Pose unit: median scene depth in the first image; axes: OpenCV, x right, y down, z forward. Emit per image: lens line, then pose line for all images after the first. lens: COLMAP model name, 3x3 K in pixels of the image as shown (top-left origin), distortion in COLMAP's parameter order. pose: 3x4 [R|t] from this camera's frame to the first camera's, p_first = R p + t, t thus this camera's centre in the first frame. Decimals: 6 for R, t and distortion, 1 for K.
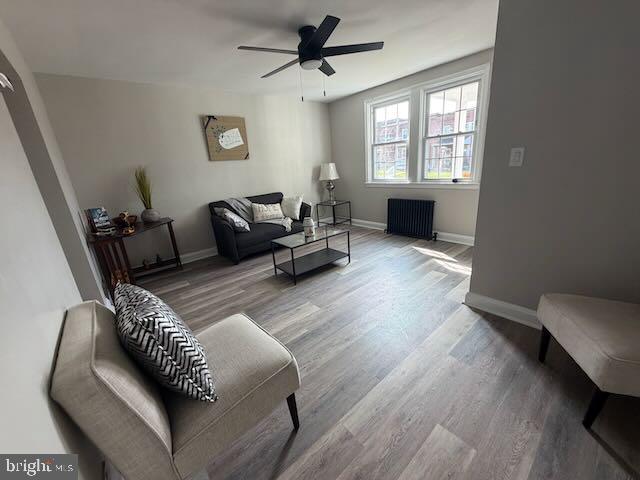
lens RADIAL K [[256.0, 0, 319.2], [0, 256.0, 242.2], [0, 0, 1]] dist [0.000722, 0.000056]
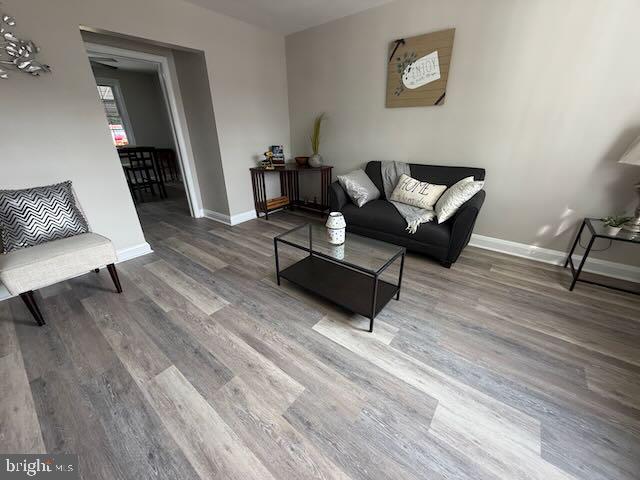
lens RADIAL K [[256.0, 0, 319.2], [0, 256.0, 242.2], [0, 0, 1]] dist [0.000722, 0.000056]
pose [[0.195173, 0.462485, -0.864879, 0.418585], [-0.297650, 0.868177, 0.397079, -0.222165], [0.934511, 0.179932, 0.307104, 0.680435]]
